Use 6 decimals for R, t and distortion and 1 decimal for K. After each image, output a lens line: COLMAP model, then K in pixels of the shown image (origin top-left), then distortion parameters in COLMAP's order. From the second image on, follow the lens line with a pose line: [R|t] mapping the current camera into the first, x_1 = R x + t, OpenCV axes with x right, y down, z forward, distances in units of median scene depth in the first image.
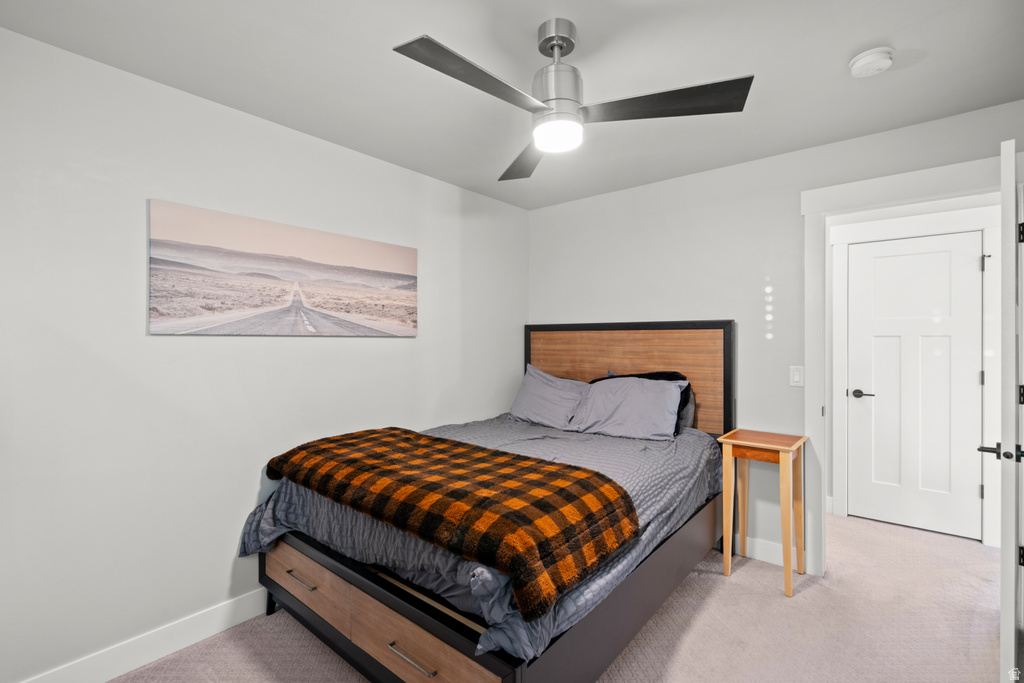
lens RADIAL K [[464.1, 0, 509.2], [0, 464.1, 337.7], [0, 0, 1]] dist [-0.000754, 0.000243]
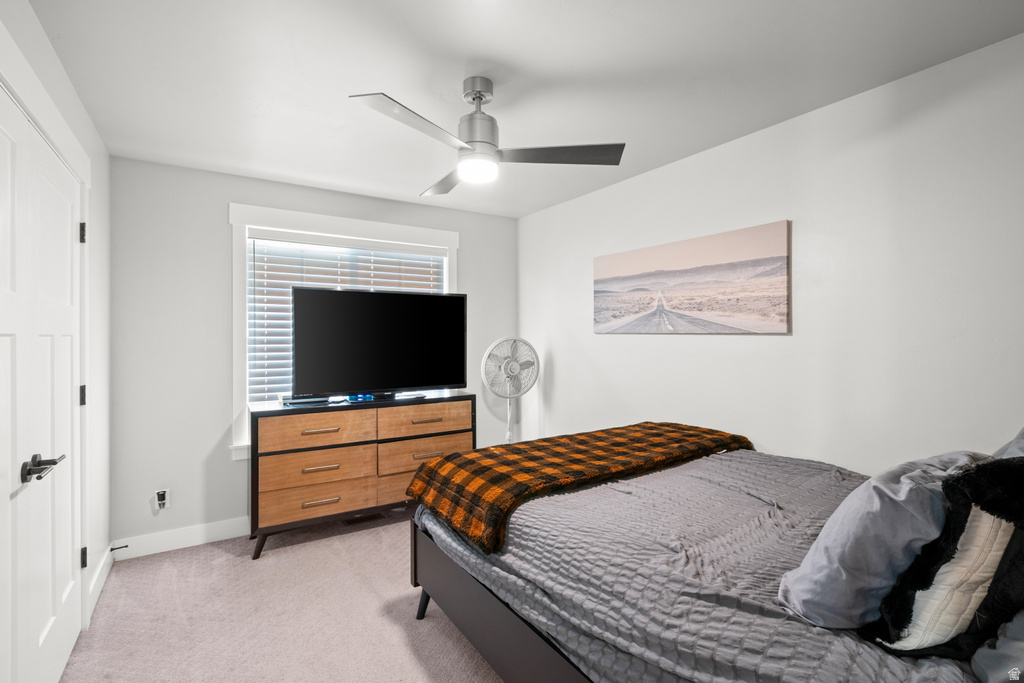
lens RADIAL K [[464.1, 0, 509.1], [0, 464.1, 340.5], [0, 0, 1]] dist [-0.000754, 0.000243]
pose [[-0.295660, 0.013034, -0.955204, 0.812074], [0.002443, 0.999914, 0.012887, -0.002410], [0.955290, 0.001477, -0.295667, 0.945053]]
